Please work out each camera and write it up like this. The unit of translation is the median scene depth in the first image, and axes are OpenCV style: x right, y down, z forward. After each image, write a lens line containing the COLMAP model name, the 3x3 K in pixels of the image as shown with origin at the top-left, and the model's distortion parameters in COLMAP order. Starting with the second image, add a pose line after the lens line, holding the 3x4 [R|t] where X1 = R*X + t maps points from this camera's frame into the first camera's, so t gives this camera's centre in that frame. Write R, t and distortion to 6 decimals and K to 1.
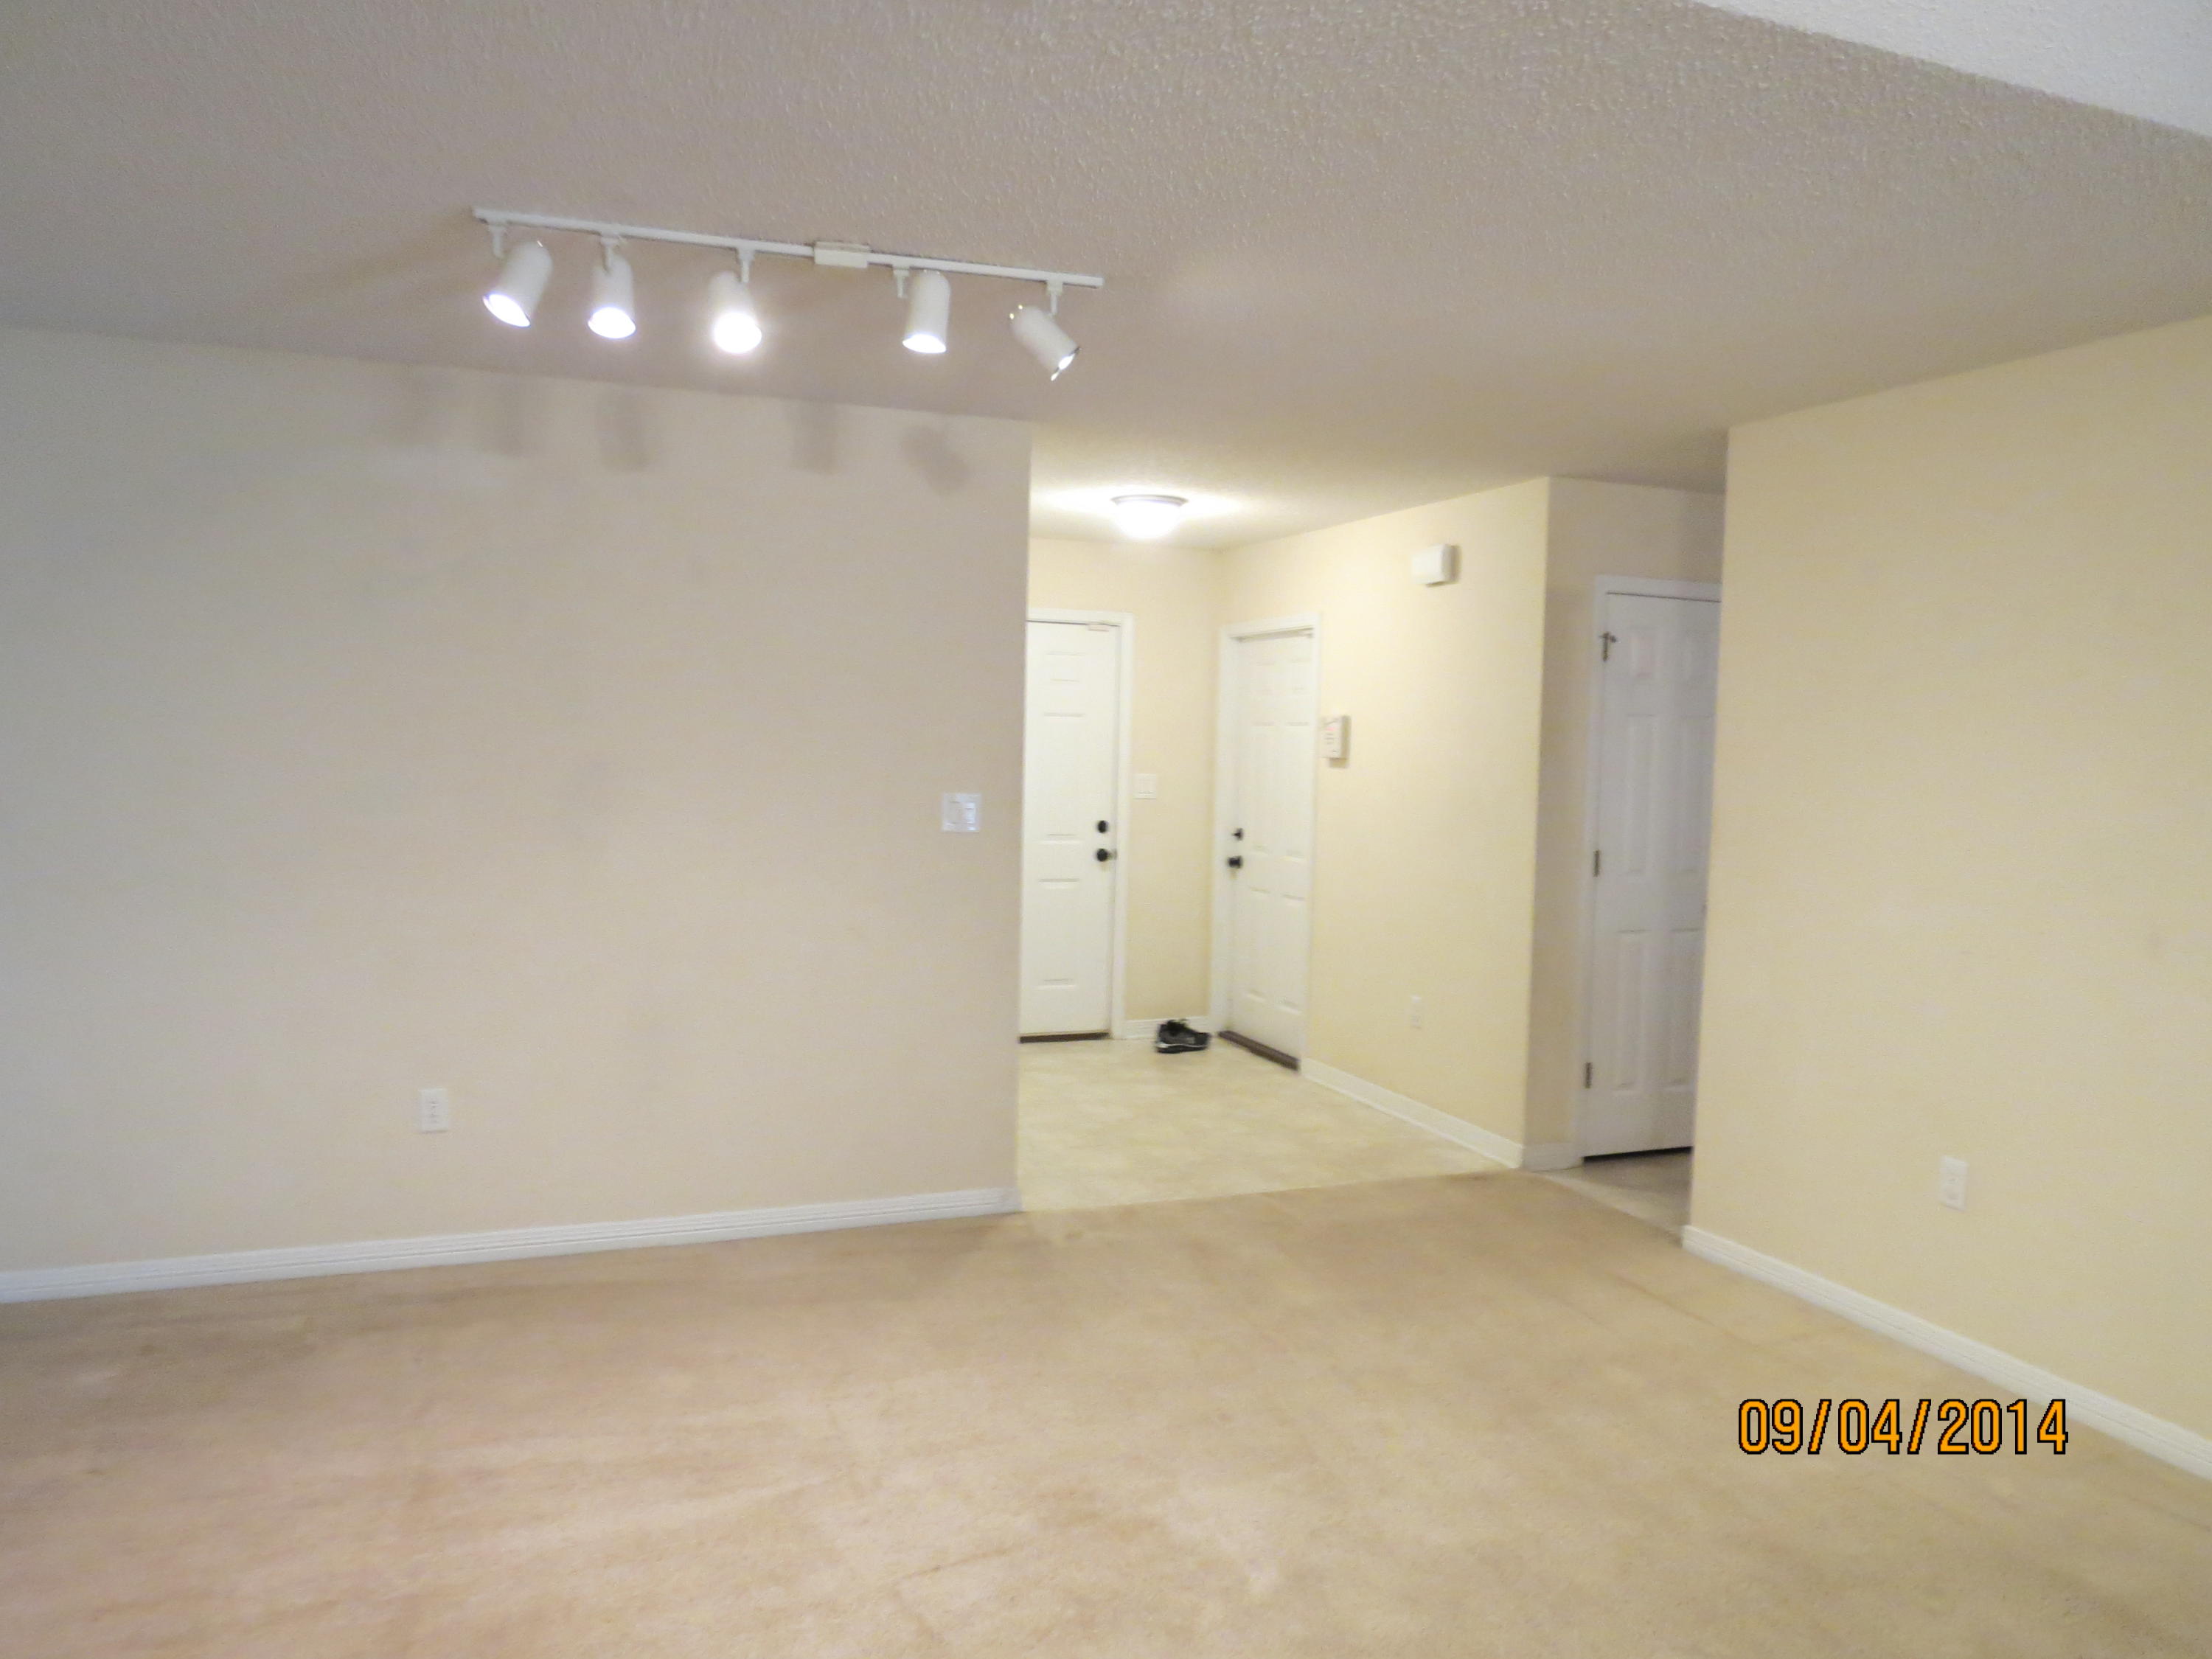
lens RADIAL K [[1557.8, 0, 1096.8], [0, 1557.8, 820.0], [0, 0, 1]] dist [-0.034176, 0.020514]
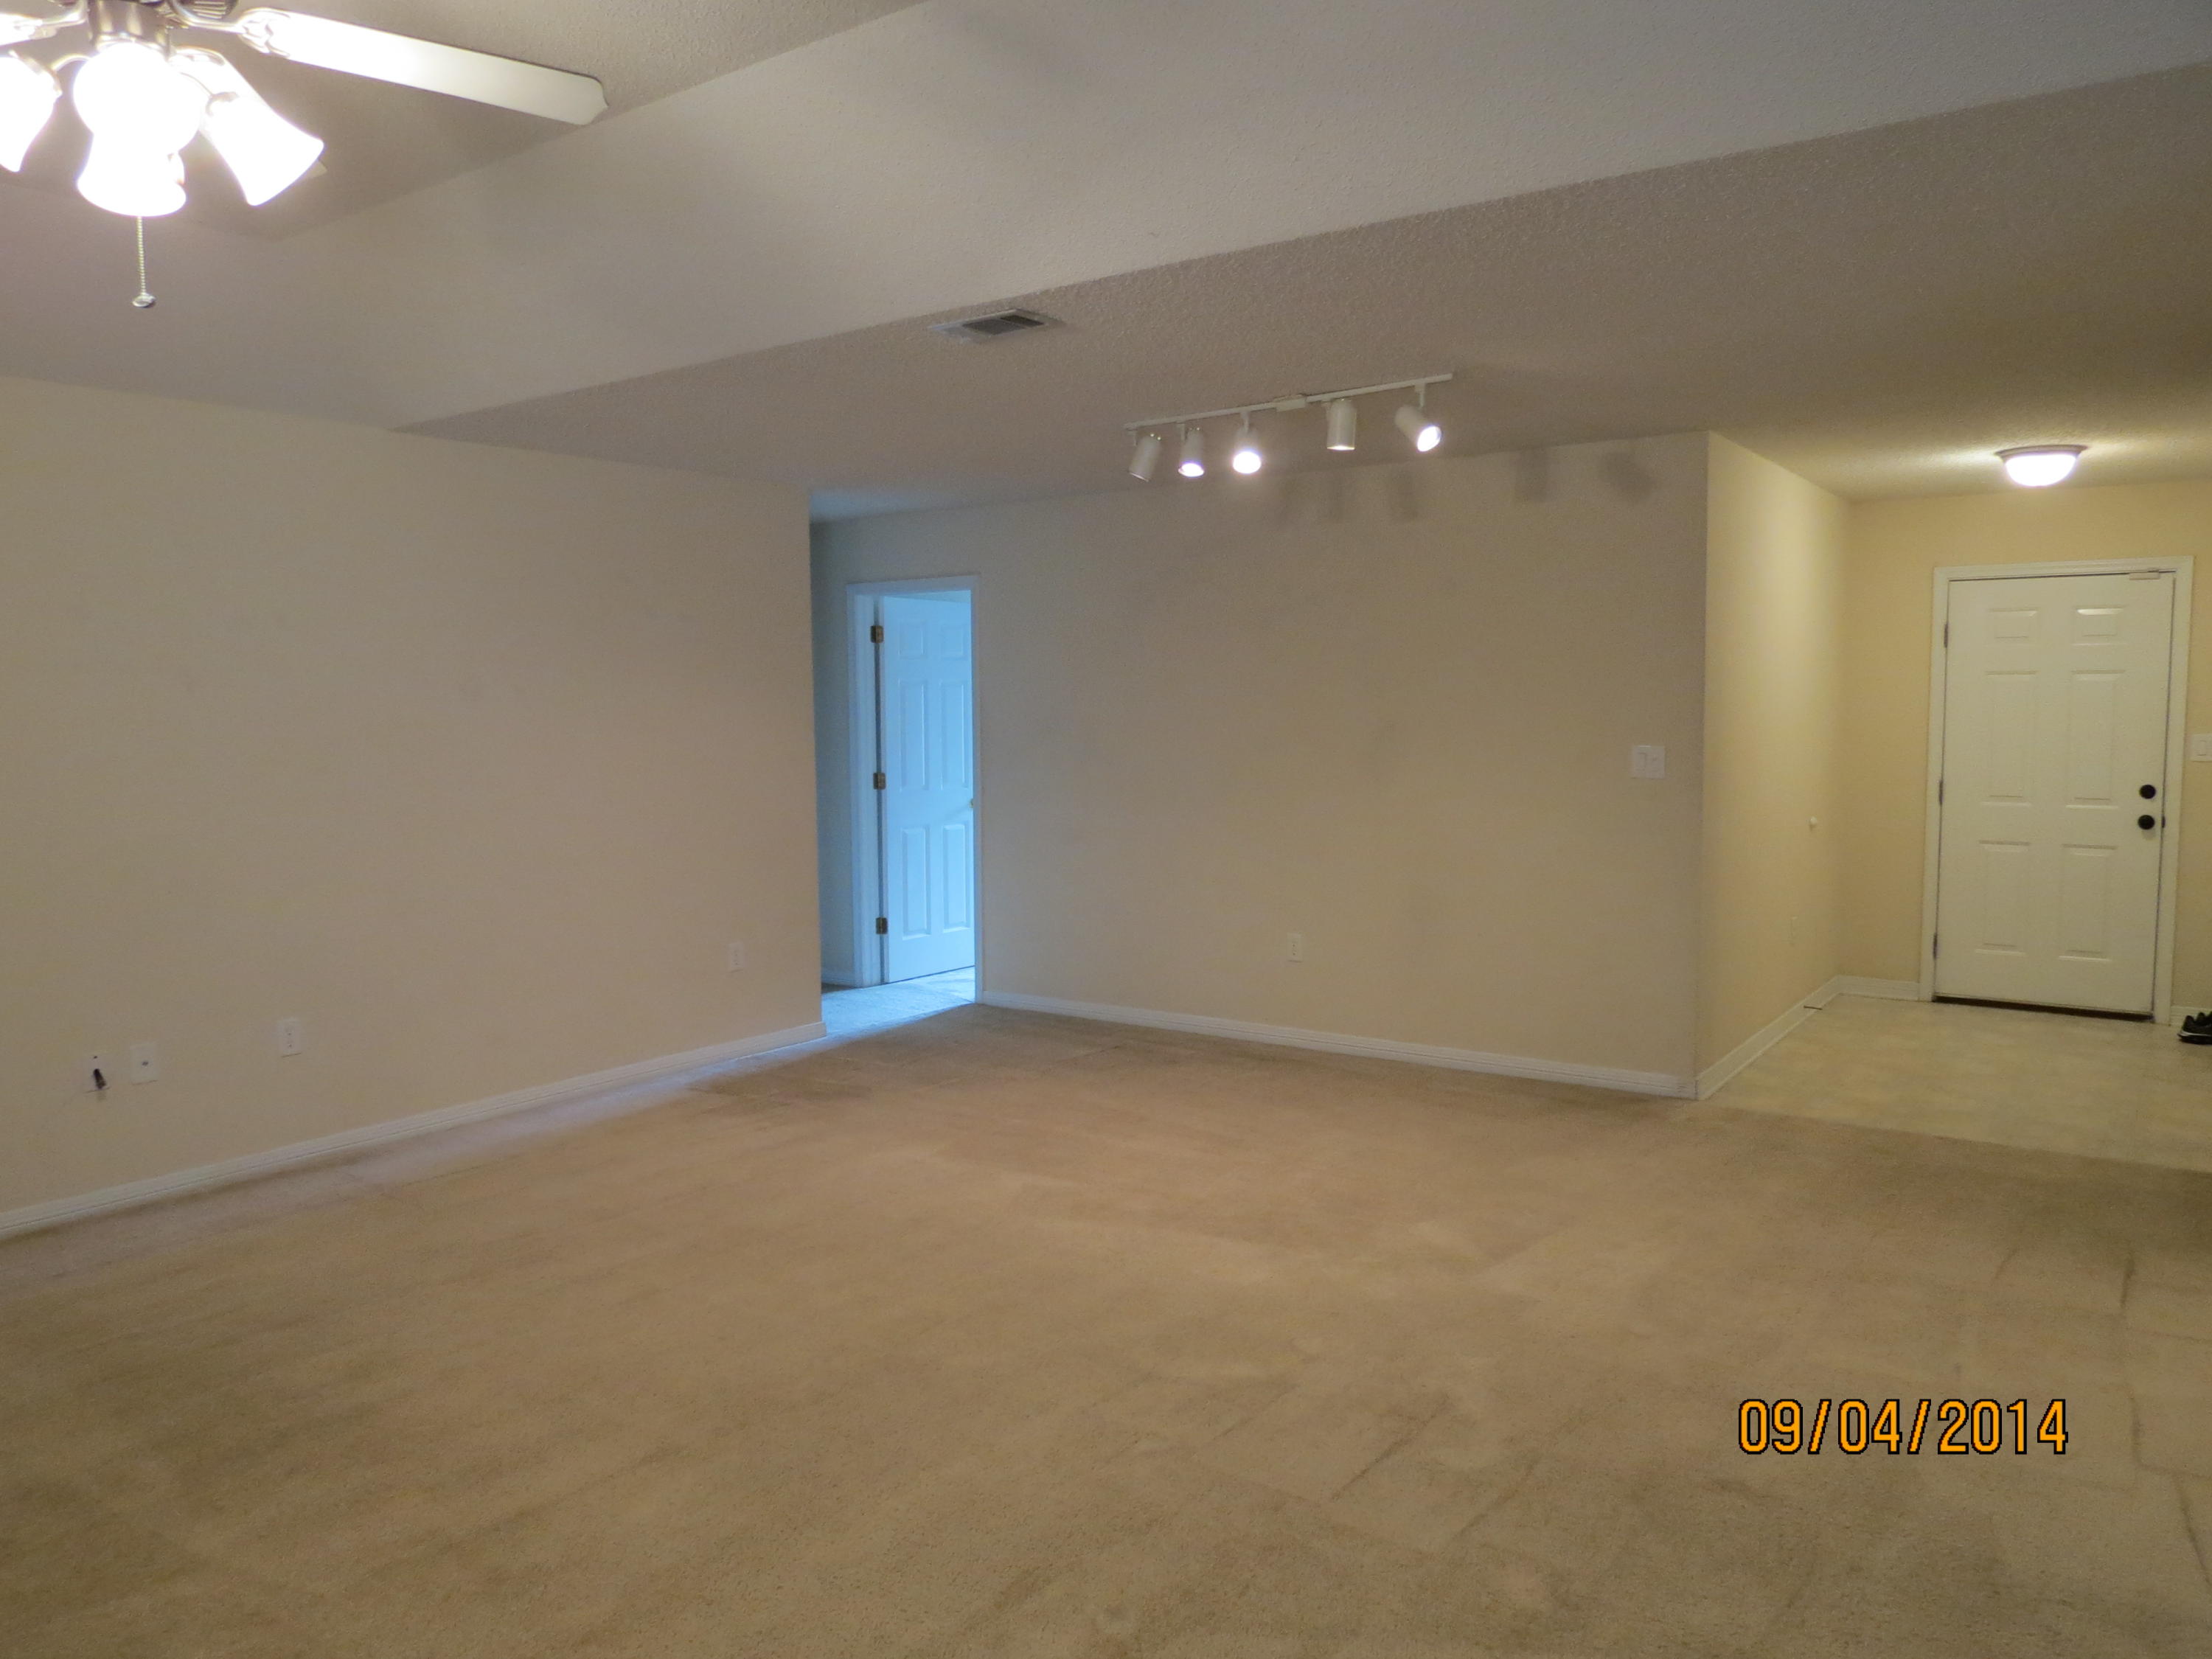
lens RADIAL K [[1557.8, 0, 1113.3], [0, 1557.8, 828.1], [0, 0, 1]] dist [-0.034176, 0.020514]
pose [[0.545841, 0.042657, -0.836802, 0.588609], [-0.024736, 0.999088, 0.034795, 0.012617], [0.837524, 0.001706, 0.546399, -0.016111]]
